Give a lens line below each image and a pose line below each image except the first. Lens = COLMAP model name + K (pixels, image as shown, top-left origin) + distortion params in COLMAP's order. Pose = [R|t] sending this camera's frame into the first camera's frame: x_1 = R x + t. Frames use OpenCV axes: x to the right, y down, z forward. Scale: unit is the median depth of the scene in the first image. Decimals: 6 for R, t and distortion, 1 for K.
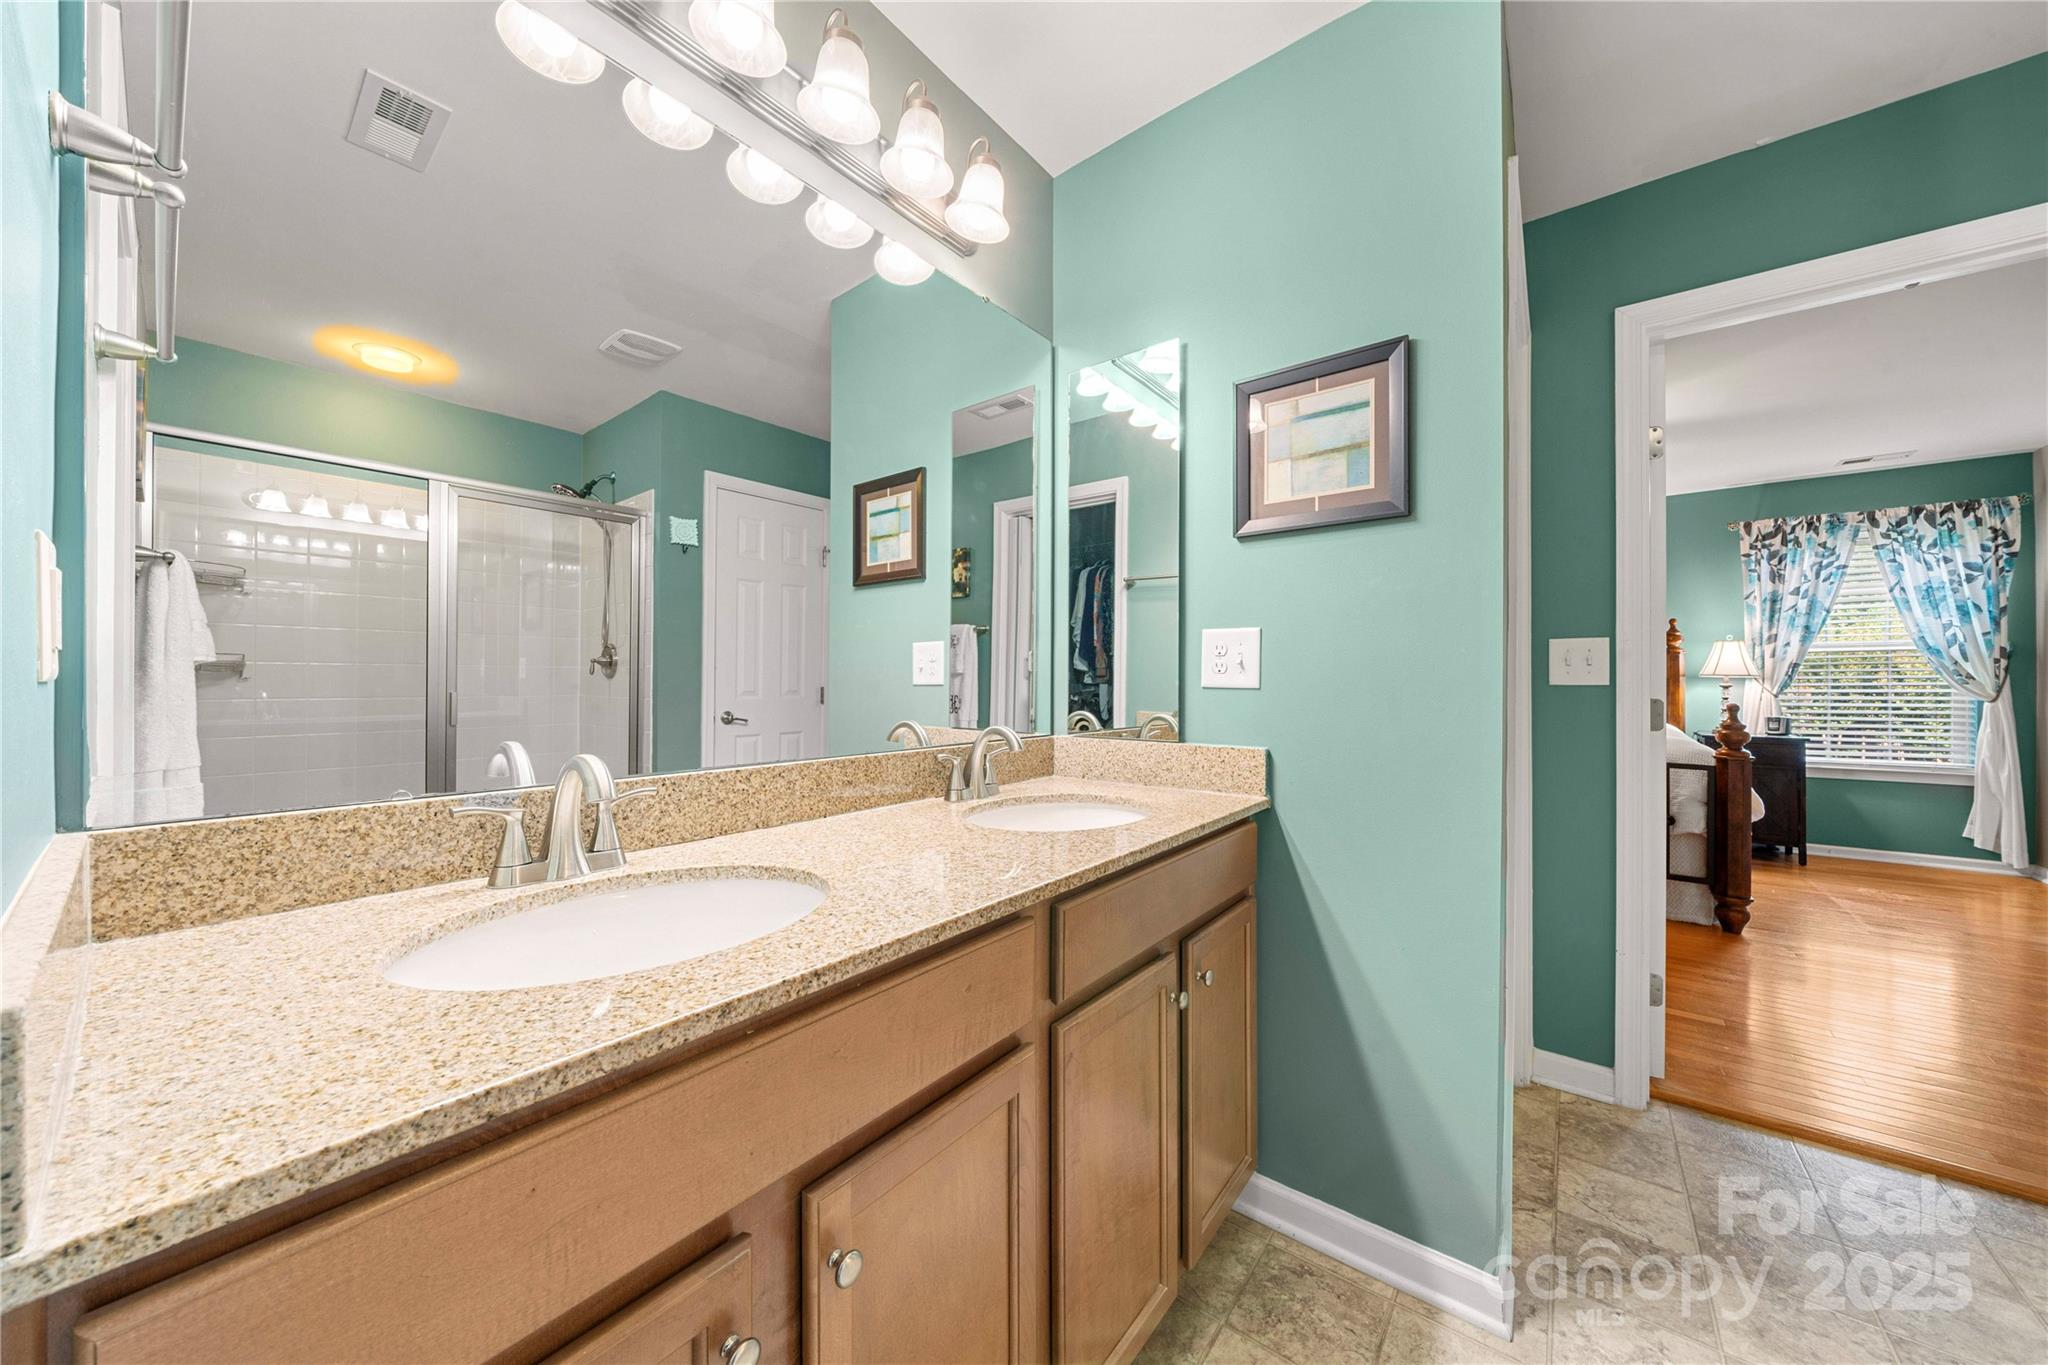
lens RADIAL K [[708.5, 0, 1020.1], [0, 708.5, 682.6], [0, 0, 1]] dist [-0.000213, 0.000145]
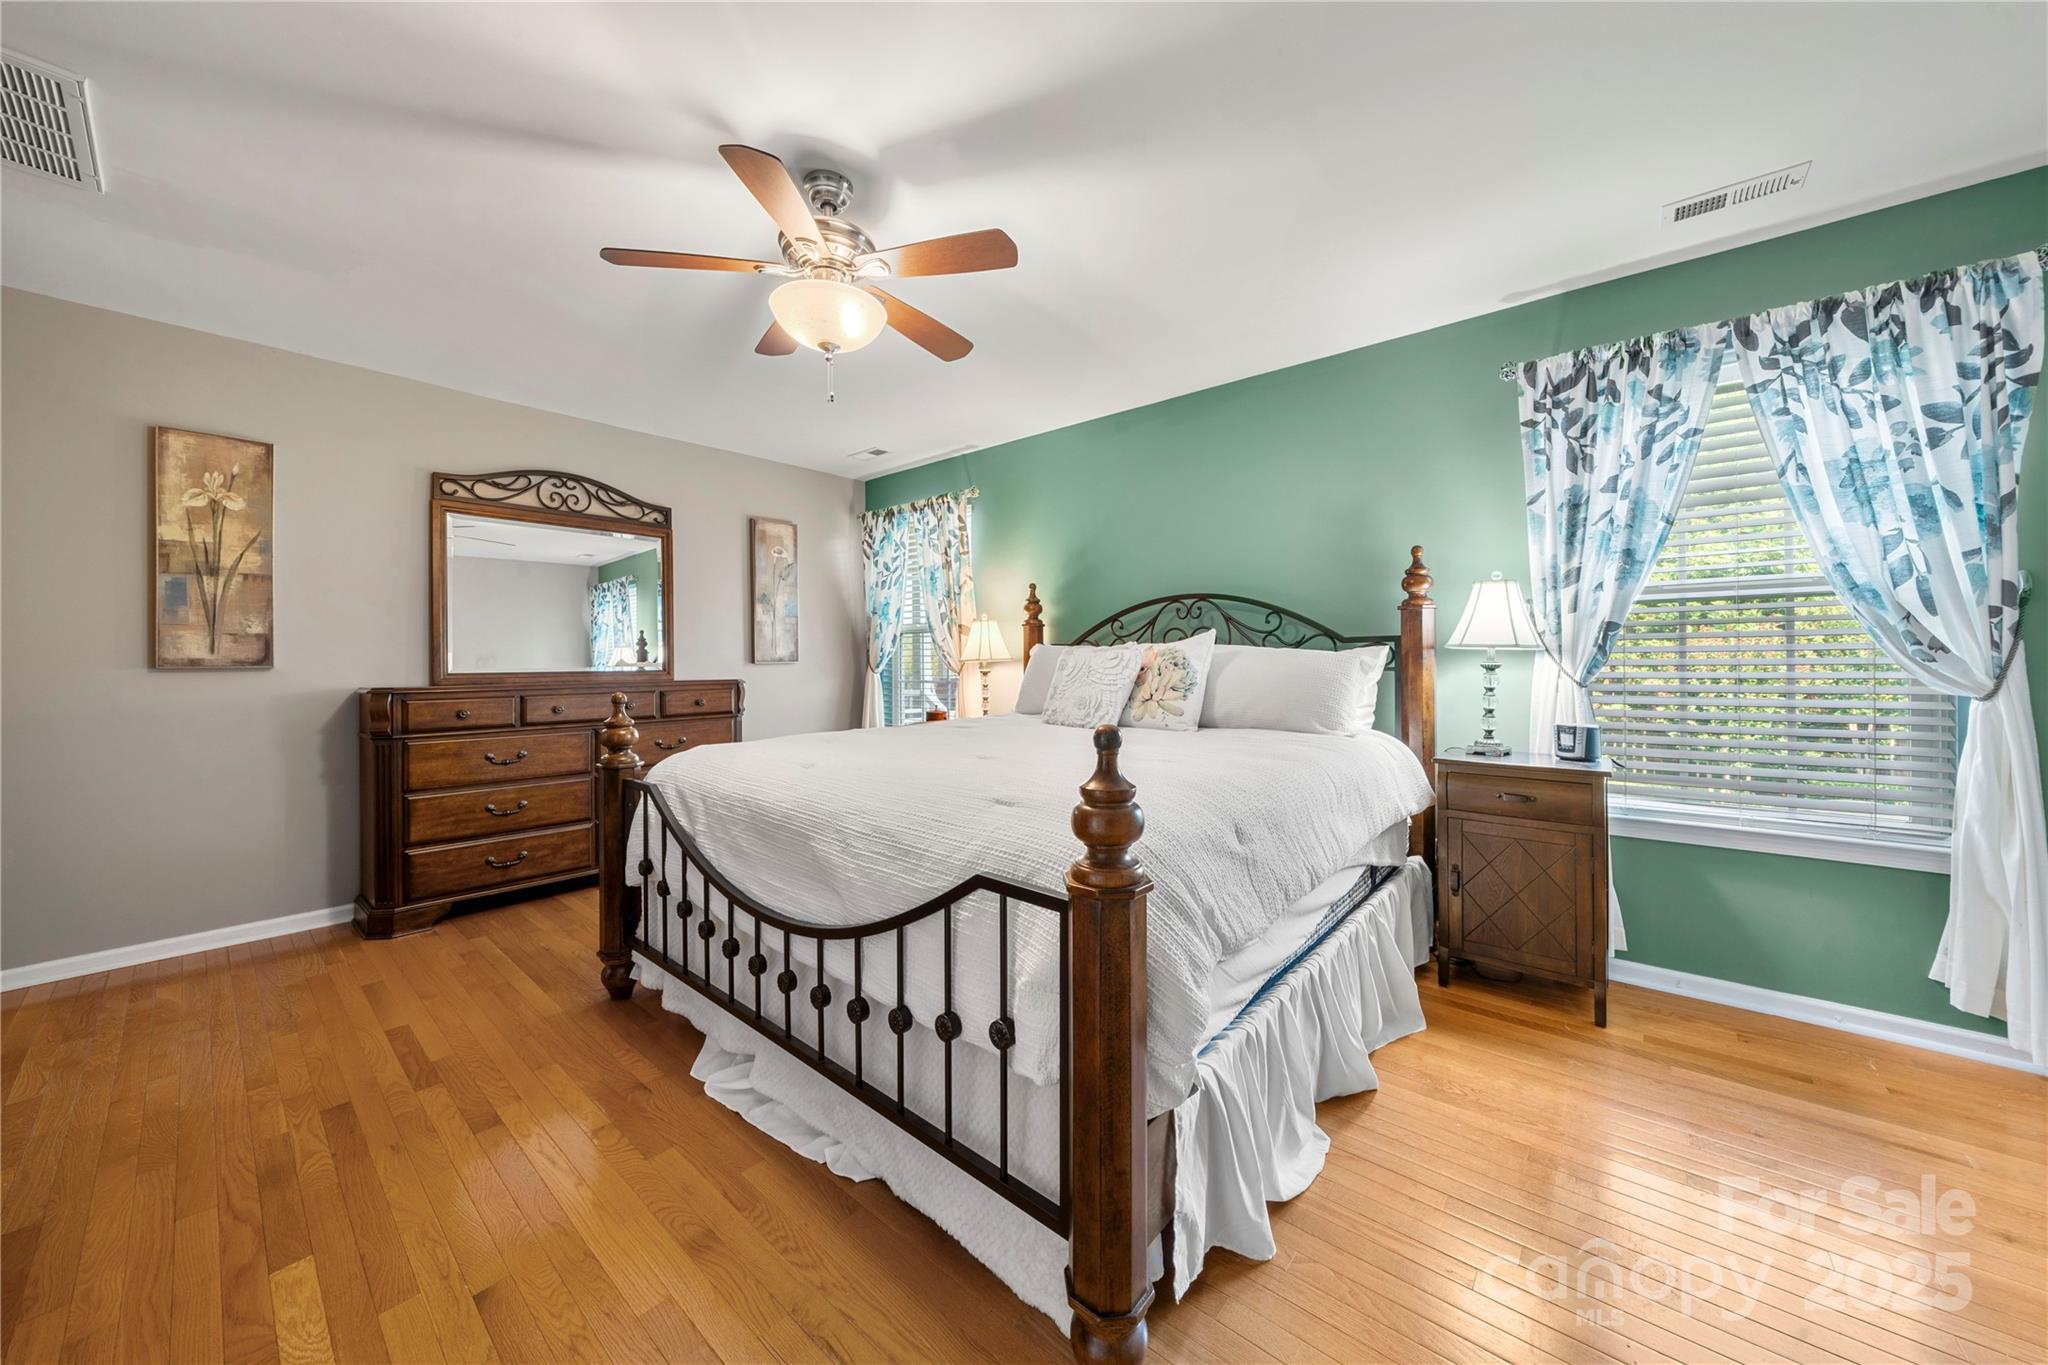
lens RADIAL K [[710.4, 0, 1016.9], [0, 710.4, 655.3], [0, 0, 1]] dist [-0.001831, -0.000293]
pose [[0.999595, -0.008541, -0.027162, 0.715102], [0.008557, 0.999963, 0.000496, -0.007143], [0.027157, -0.000728, 0.999631, 0.495021]]
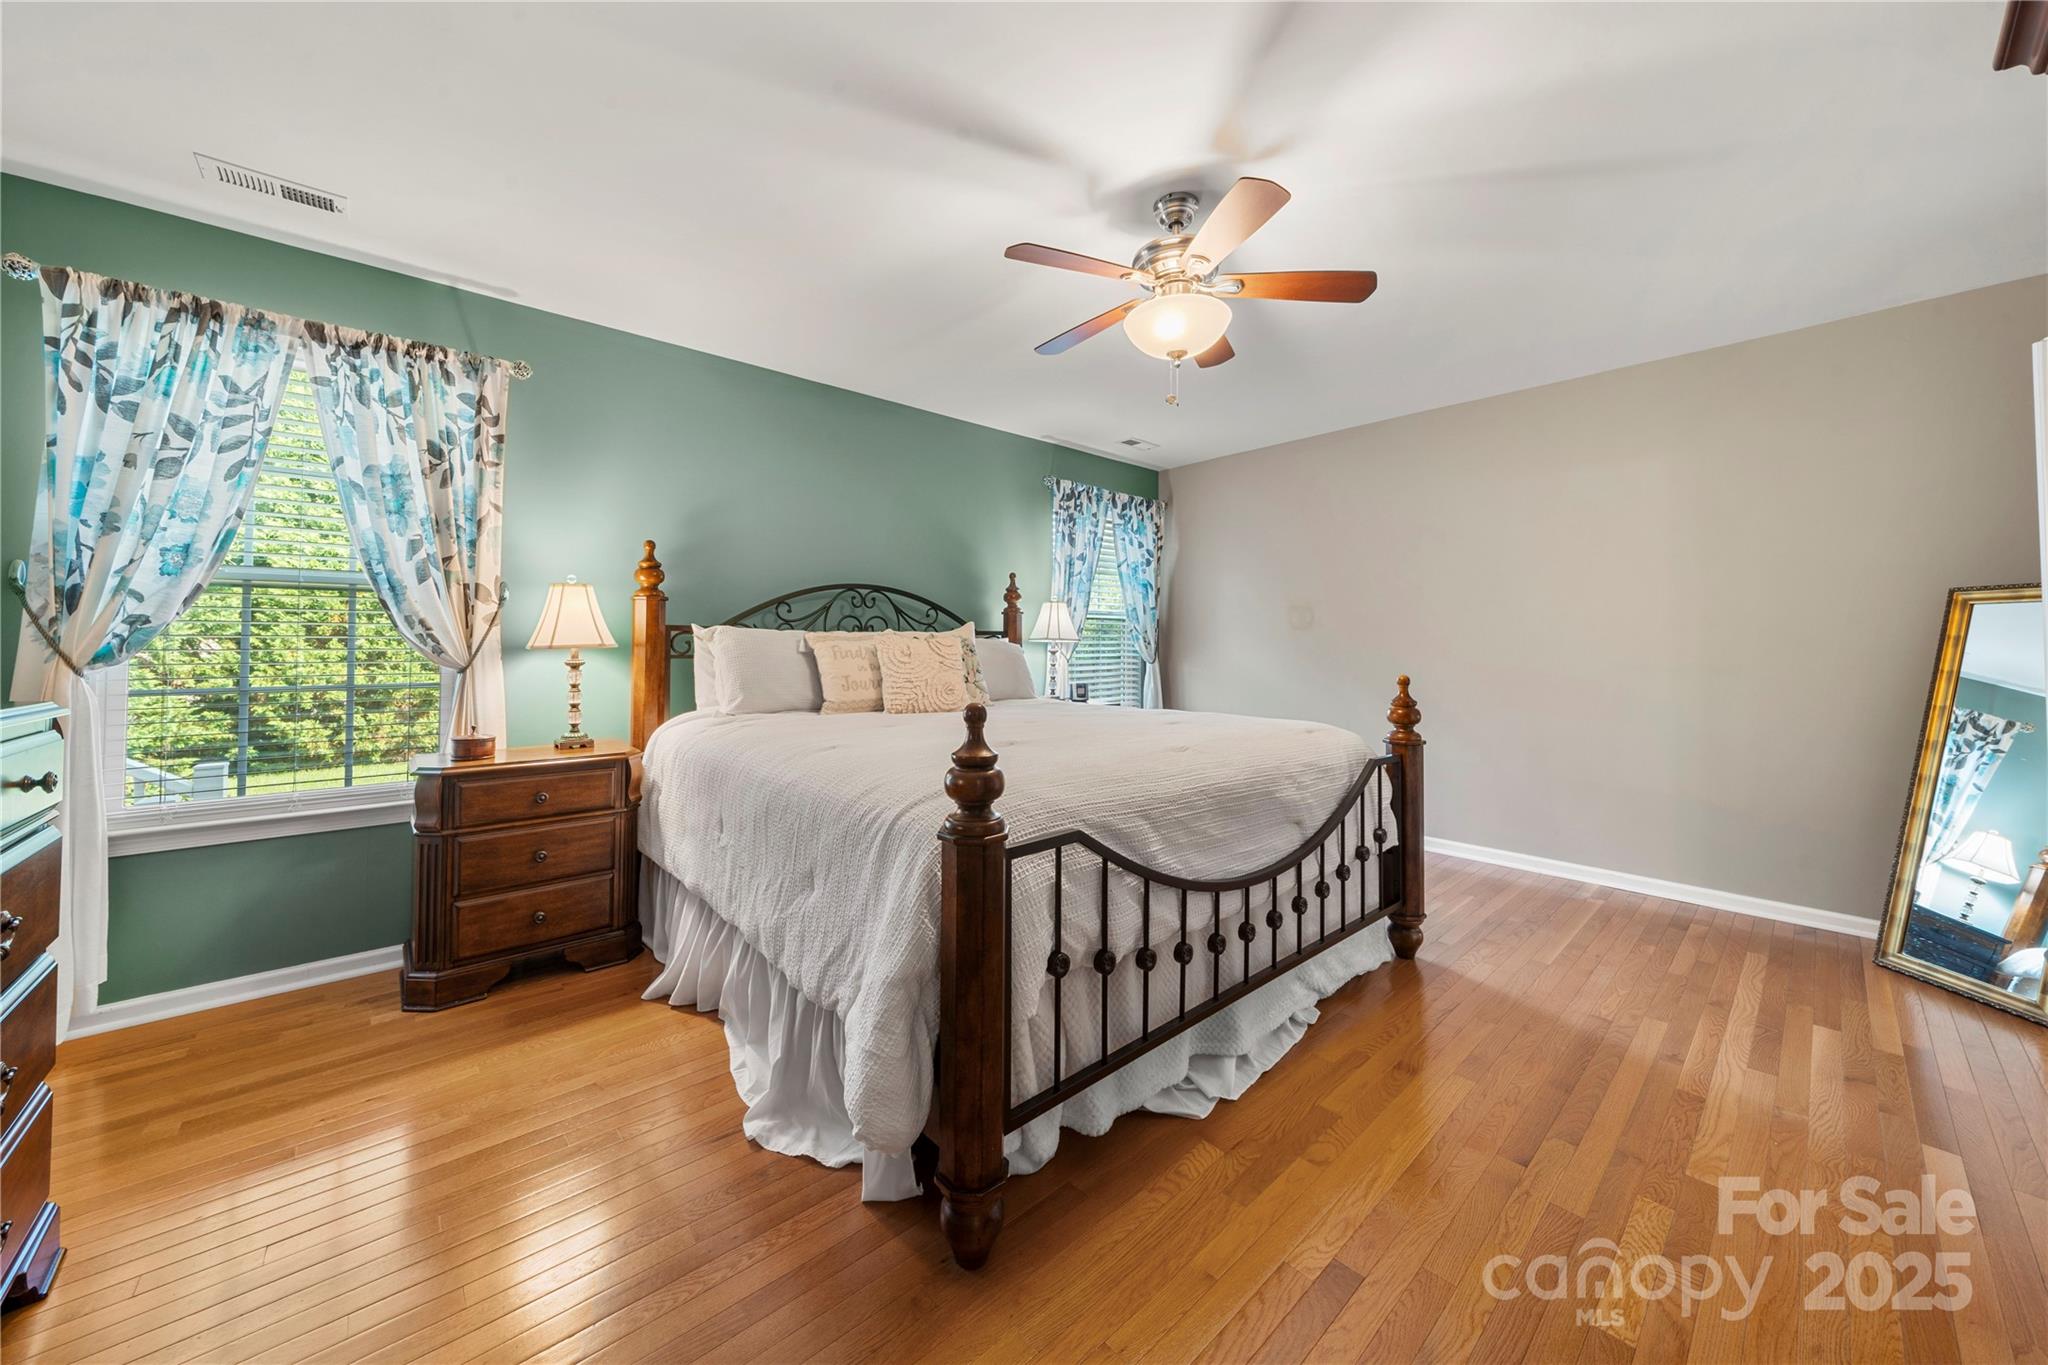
lens RADIAL K [[710.4, 0, 1016.9], [0, 710.4, 655.3], [0, 0, 1]] dist [-0.001831, -0.000293]
pose [[0.171002, -0.008361, 0.985235, 0.085133], [0.002048, 0.999965, 0.008130, 0.003440], [-0.985268, 0.000628, 0.171013, 0.982713]]
